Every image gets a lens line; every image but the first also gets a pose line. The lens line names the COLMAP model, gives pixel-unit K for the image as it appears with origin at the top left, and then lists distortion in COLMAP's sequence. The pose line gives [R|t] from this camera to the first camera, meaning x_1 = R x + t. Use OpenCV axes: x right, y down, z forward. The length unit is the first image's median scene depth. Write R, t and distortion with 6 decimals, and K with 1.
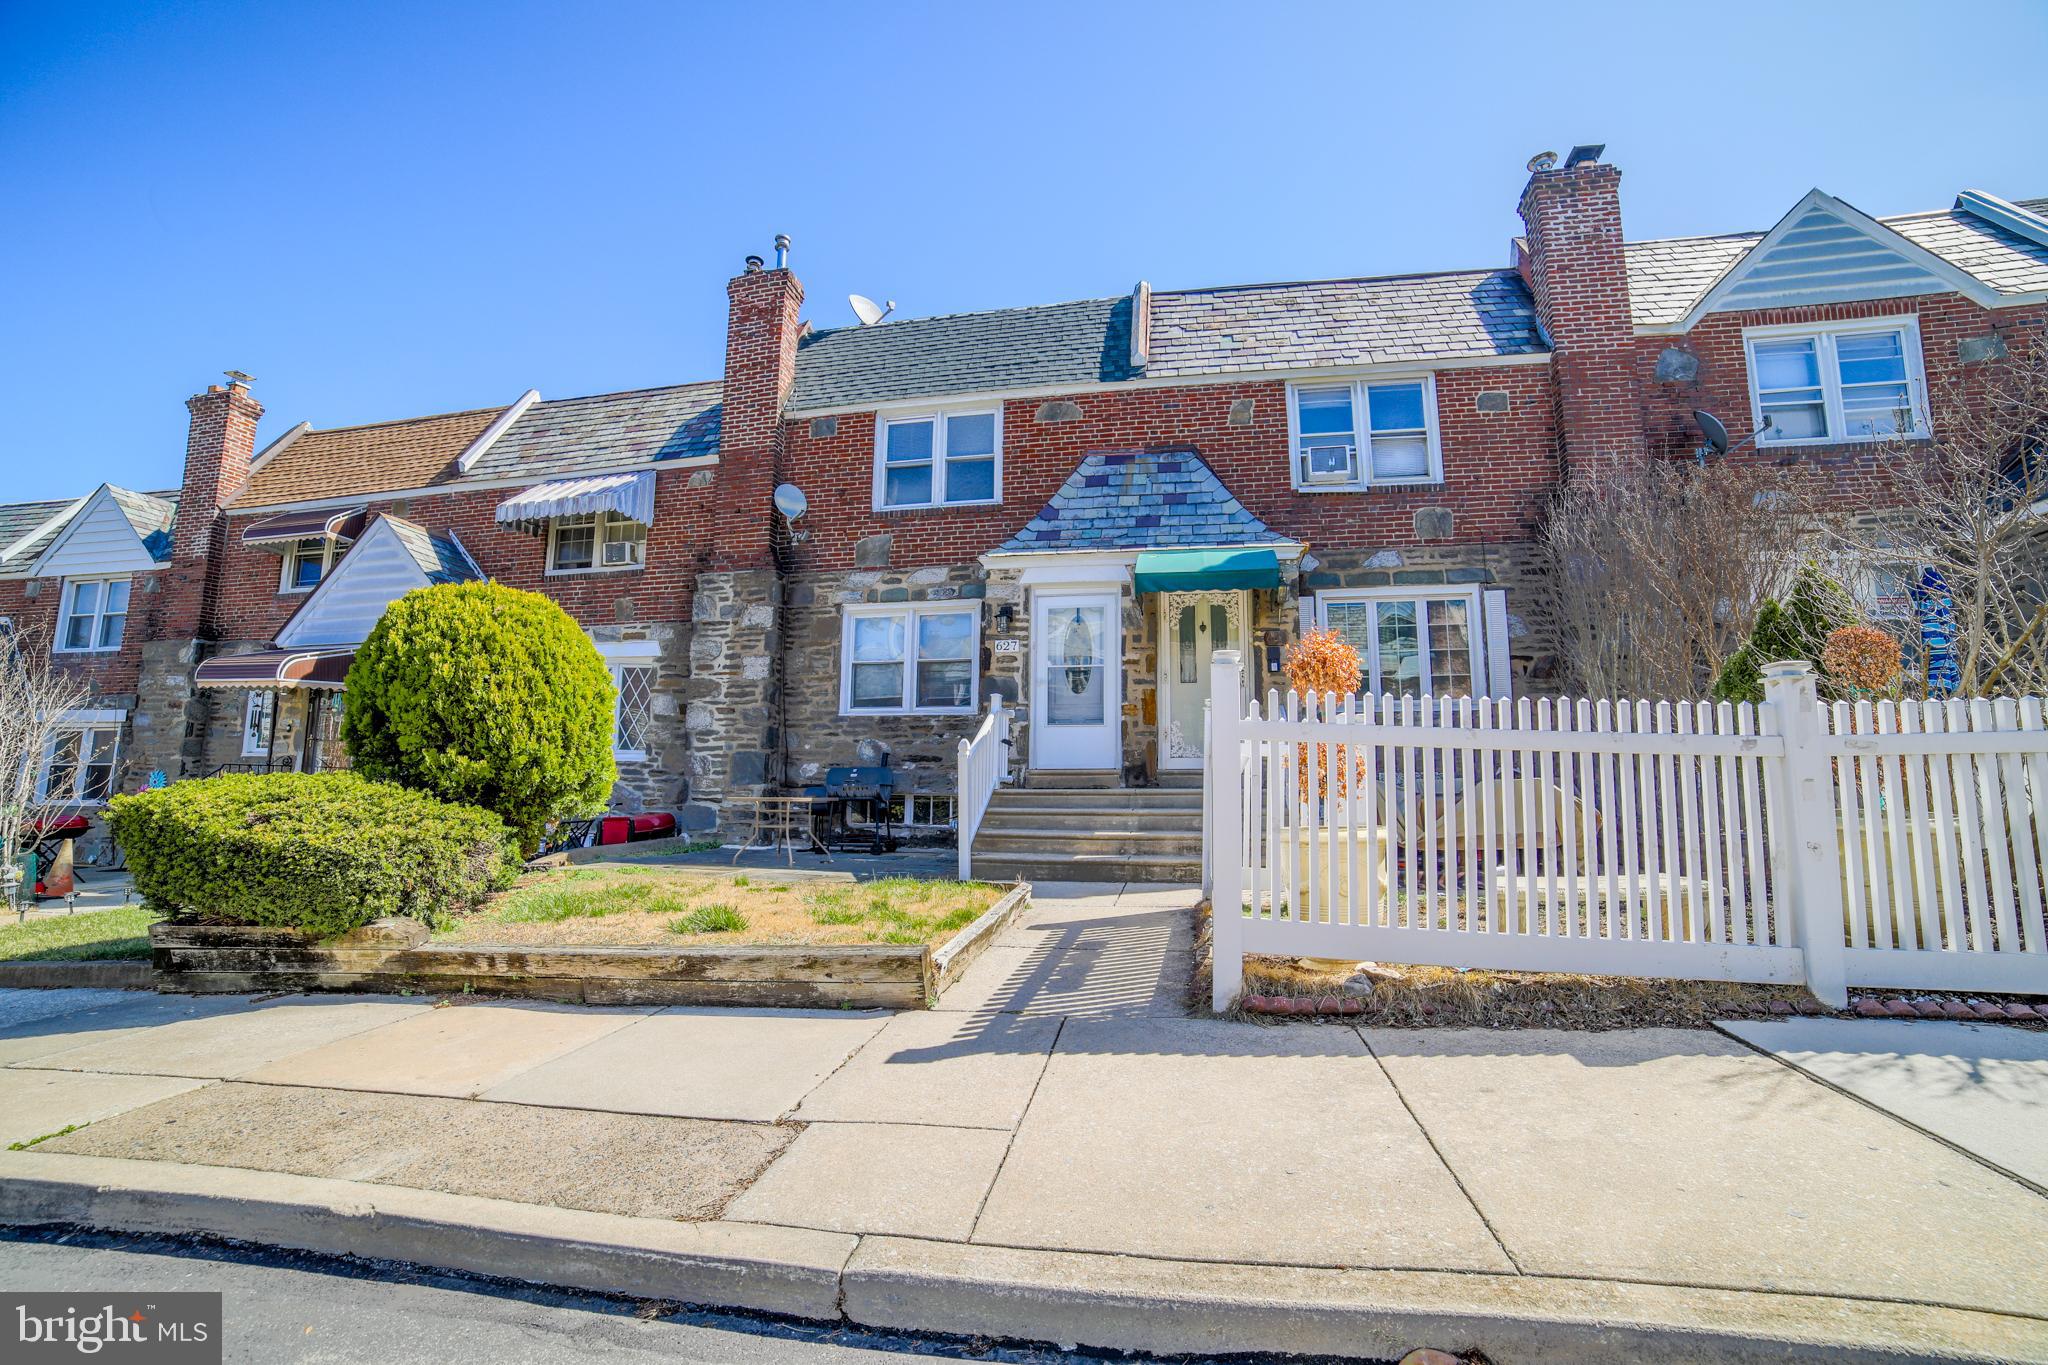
lens RADIAL K [[863.0, 0, 1006.0], [0, 863.0, 683.1], [0, 0, 1]] dist [-0.066511, 0.013088]
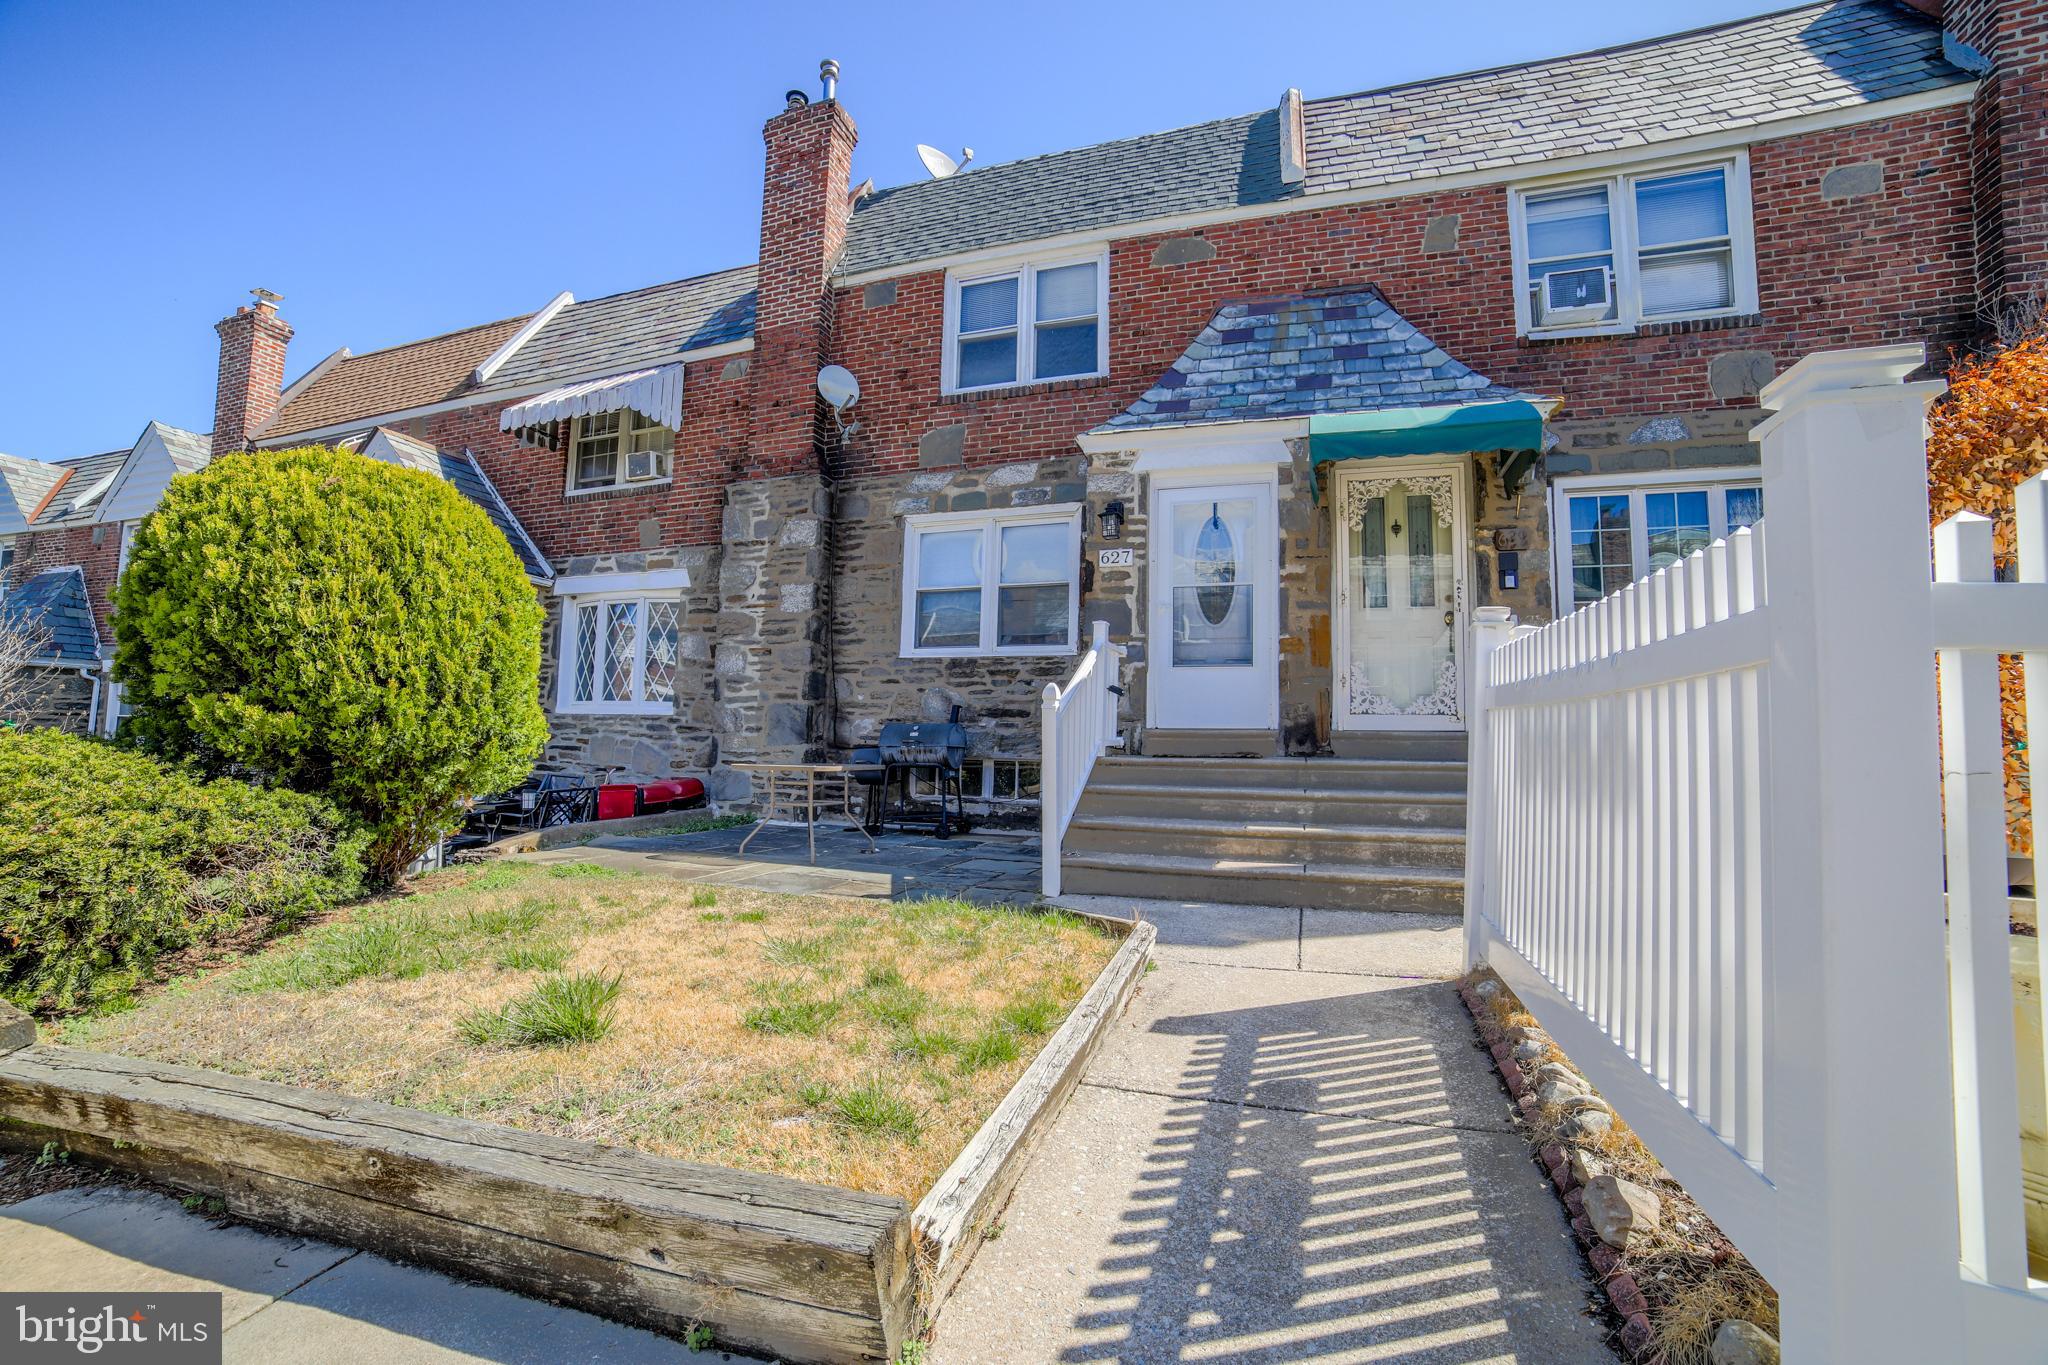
lens RADIAL K [[863.0, 0, 1002.6], [0, 863.0, 678.3], [0, 0, 1]] dist [-0.066511, 0.013088]
pose [[0.991712, 0.001335, -0.128472, 0.000314], [0.004595, 0.998938, 0.045849, 0.022161], [0.128397, -0.046059, 0.990653, 0.249050]]
